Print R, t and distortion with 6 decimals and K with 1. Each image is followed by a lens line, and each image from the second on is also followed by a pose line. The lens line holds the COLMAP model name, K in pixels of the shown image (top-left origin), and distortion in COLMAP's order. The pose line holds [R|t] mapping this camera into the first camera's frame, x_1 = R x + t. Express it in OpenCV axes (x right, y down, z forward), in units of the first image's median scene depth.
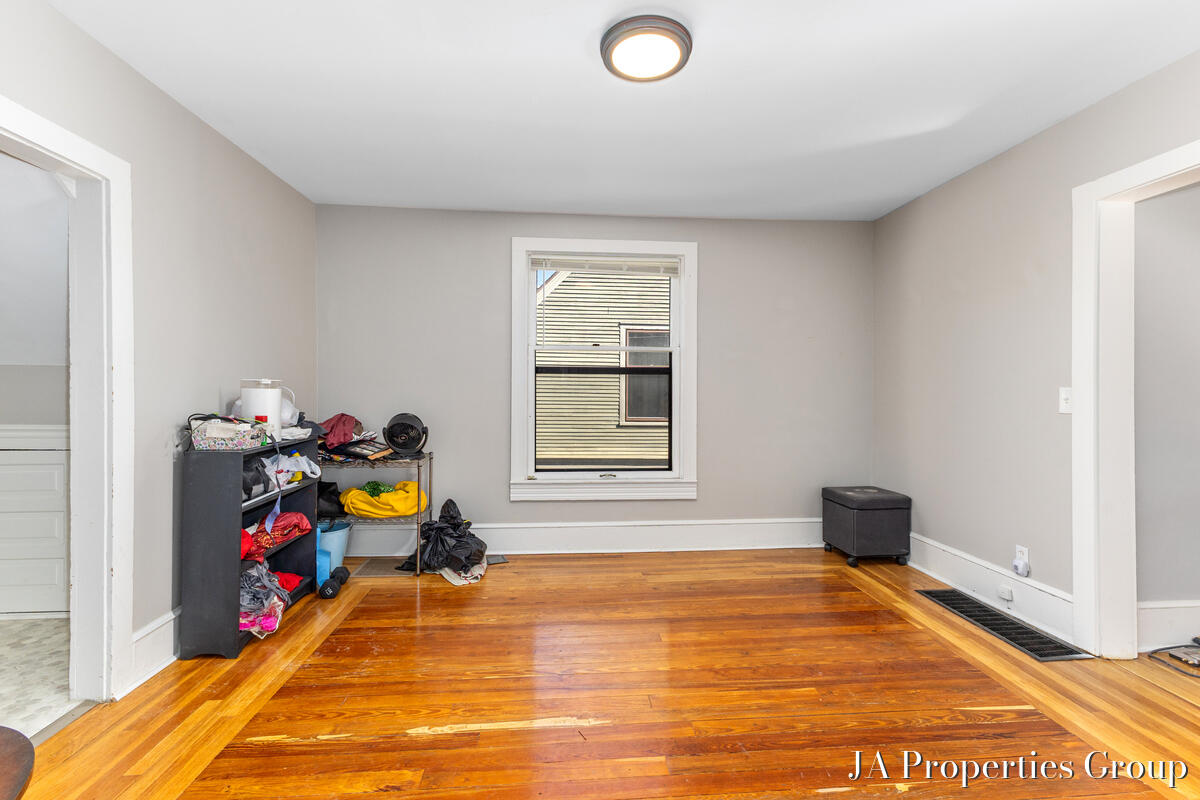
lens RADIAL K [[512.1, 0, 605.7], [0, 512.1, 387.3], [0, 0, 1]] dist [0.002127, 0.000074]
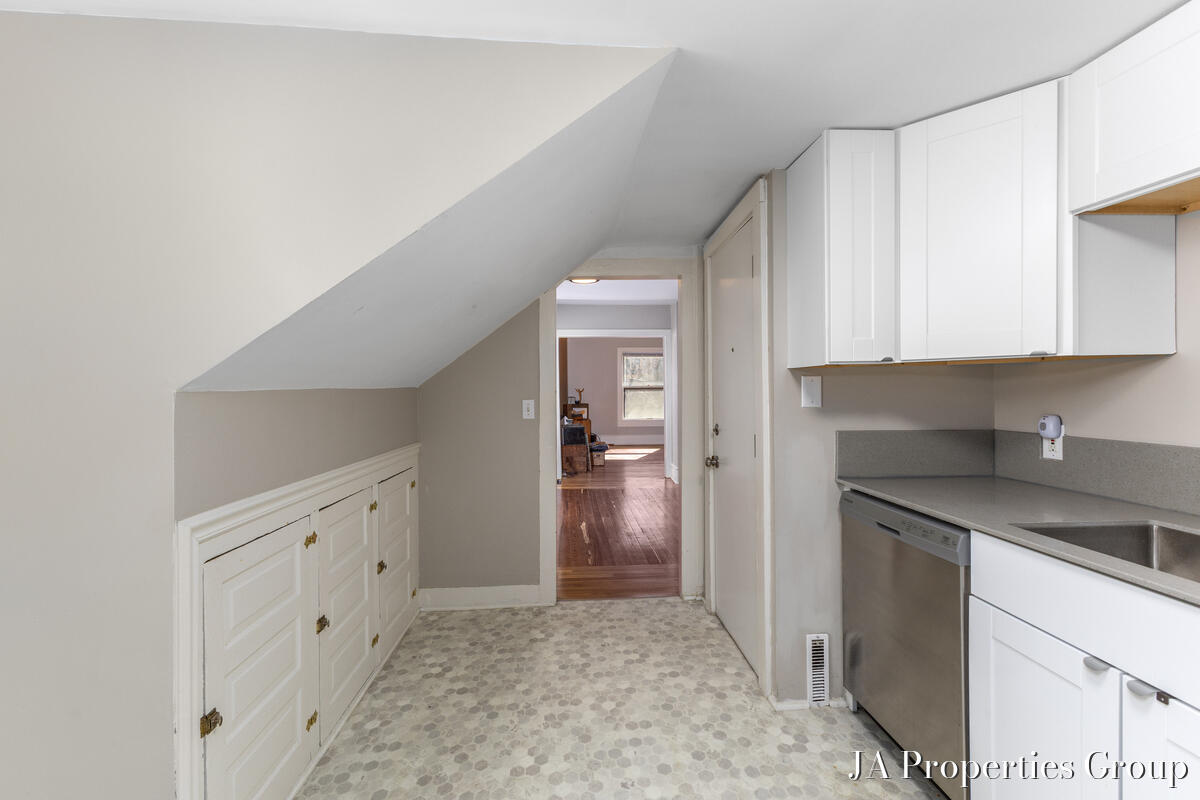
lens RADIAL K [[509.8, 0, 600.0], [0, 509.8, 400.0], [0, 0, 1]] dist [0.011954, 0.000041]
pose [[0.023804, -0.019965, 0.999517, -2.824551], [0.015101, 0.999694, 0.019609, -0.031472], [-0.999603, 0.014627, 0.024098, 0.913900]]
